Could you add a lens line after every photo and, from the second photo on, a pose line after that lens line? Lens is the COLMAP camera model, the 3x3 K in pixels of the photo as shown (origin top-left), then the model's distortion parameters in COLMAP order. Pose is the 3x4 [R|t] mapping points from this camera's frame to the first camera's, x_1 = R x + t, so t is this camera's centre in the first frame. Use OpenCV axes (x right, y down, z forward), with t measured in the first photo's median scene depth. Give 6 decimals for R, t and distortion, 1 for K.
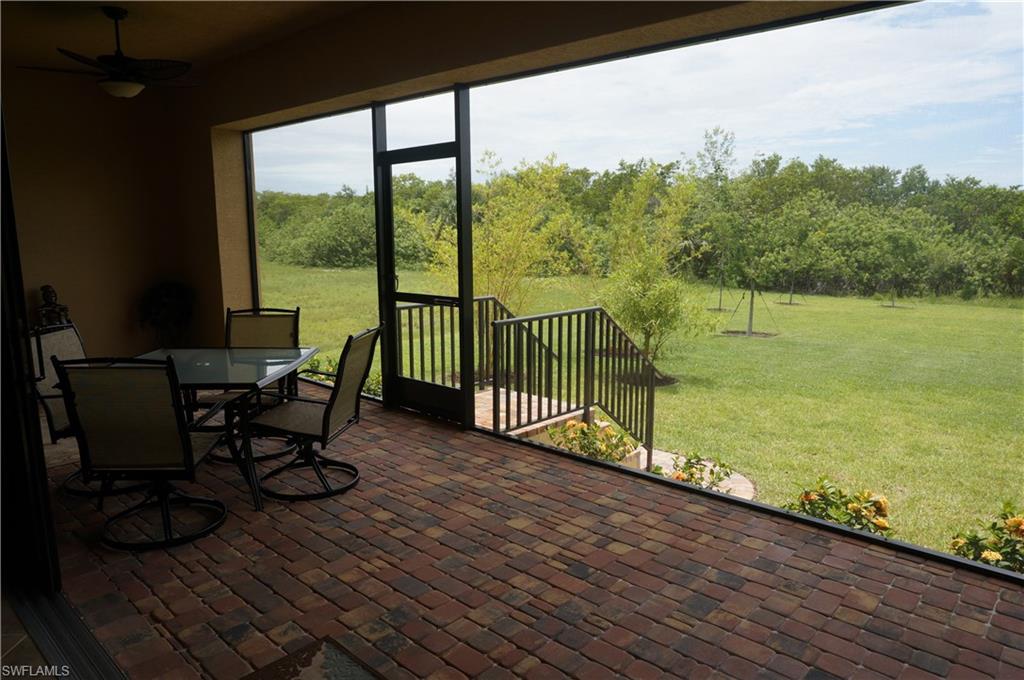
lens RADIAL K [[691.5, 0, 513.6], [0, 691.5, 339.7], [0, 0, 1]] dist [-0.016992, 0.006984]
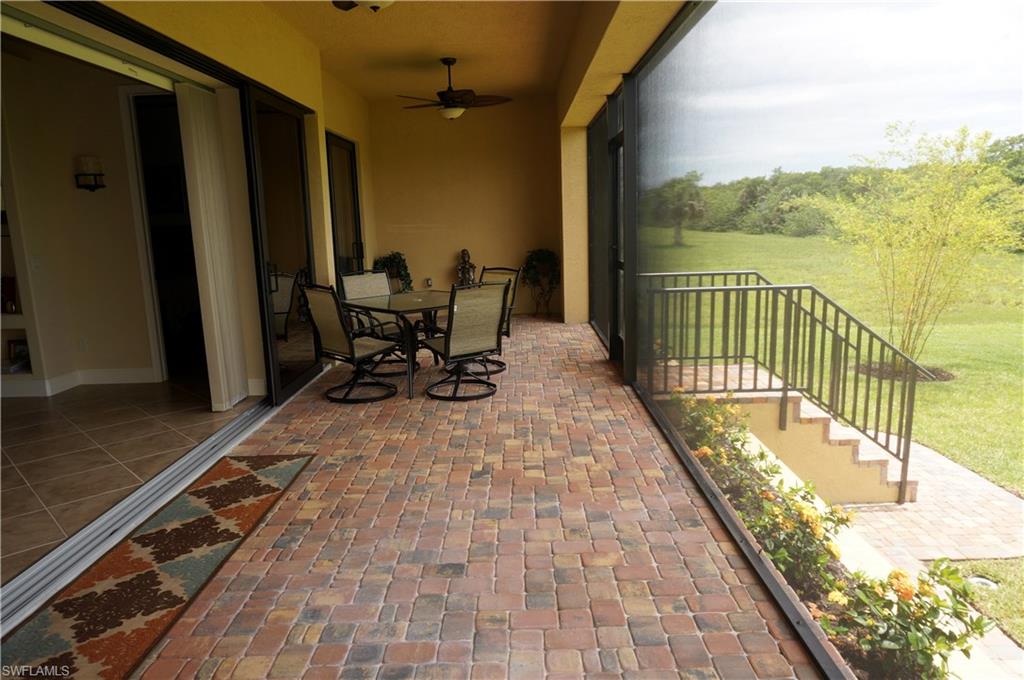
lens RADIAL K [[691.5, 0, 514.4], [0, 691.5, 341.4], [0, 0, 1]] dist [-0.016992, 0.006984]
pose [[0.672770, 0.118221, -0.730345, 0.884821], [-0.094227, 0.992804, 0.073906, -0.006058], [0.733826, 0.019097, 0.679069, 0.152784]]
